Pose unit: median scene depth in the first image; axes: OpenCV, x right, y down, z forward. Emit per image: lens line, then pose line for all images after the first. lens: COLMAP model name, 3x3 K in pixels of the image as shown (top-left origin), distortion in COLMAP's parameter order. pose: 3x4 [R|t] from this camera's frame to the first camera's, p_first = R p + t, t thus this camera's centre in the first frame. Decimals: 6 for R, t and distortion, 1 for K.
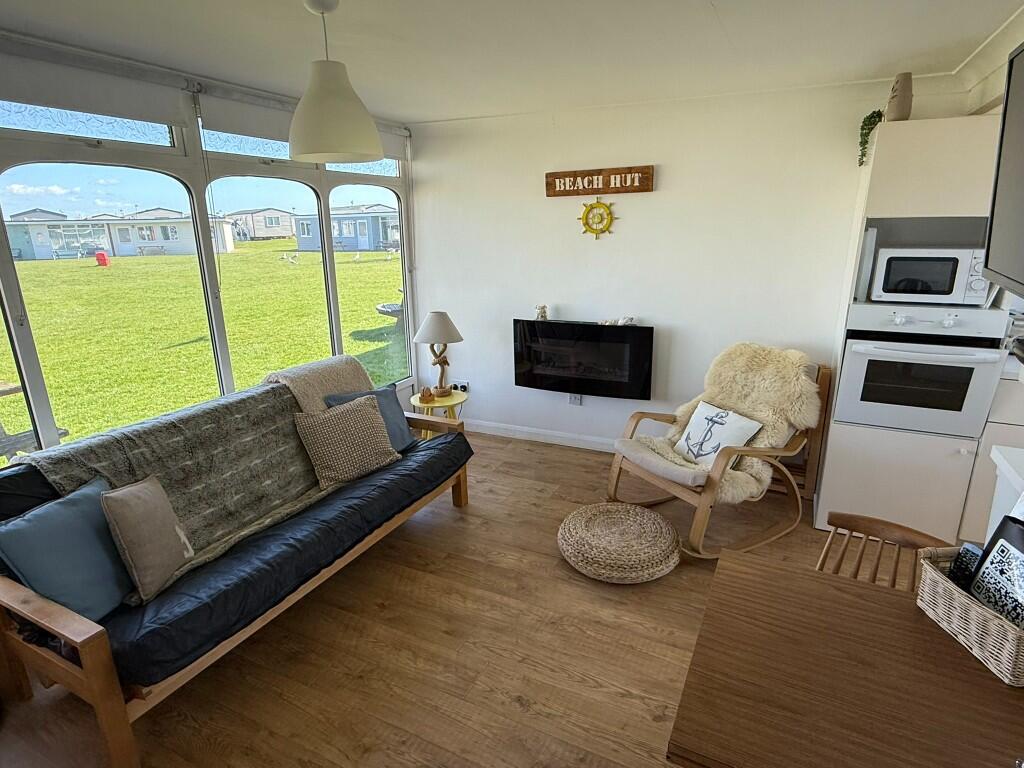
lens RADIAL K [[562.9, 0, 512.8], [0, 562.9, 384.2], [0, 0, 1]] dist [0.006827, 0.000557]
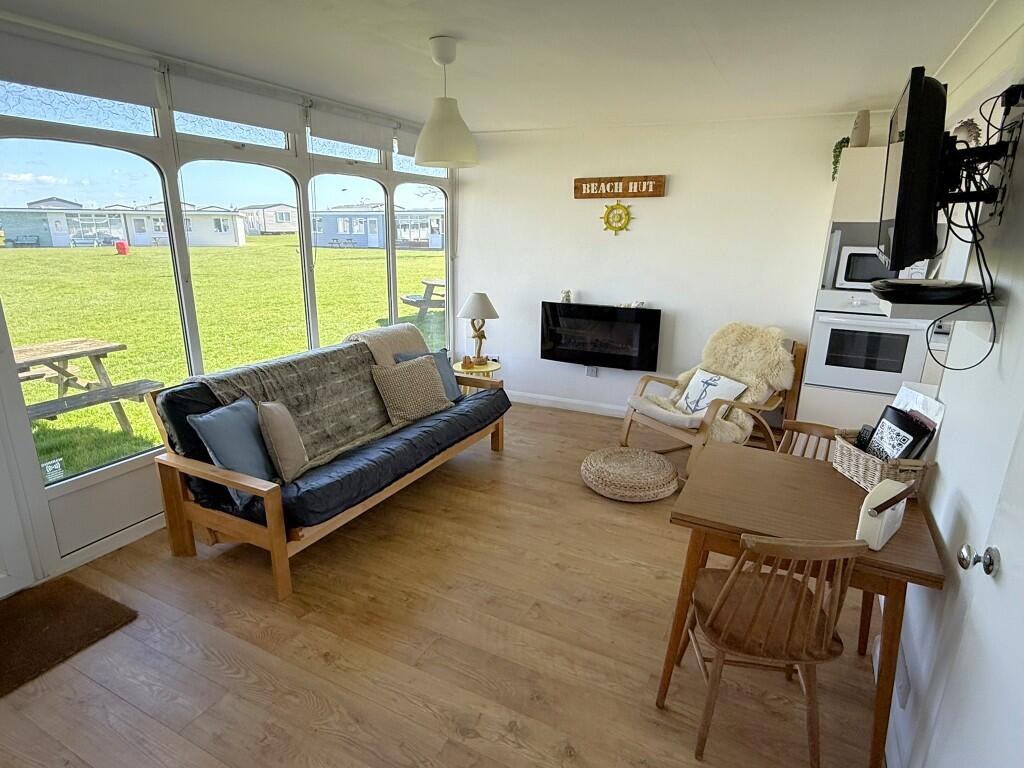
lens RADIAL K [[562.9, 0, 511.2], [0, 562.9, 384.3], [0, 0, 1]] dist [0.006827, 0.000557]
pose [[0.999490, 0.031852, -0.002328, -0.076962], [-0.031864, 0.999478, -0.005268, 0.093558], [0.002159, 0.005339, 0.999983, -0.251442]]
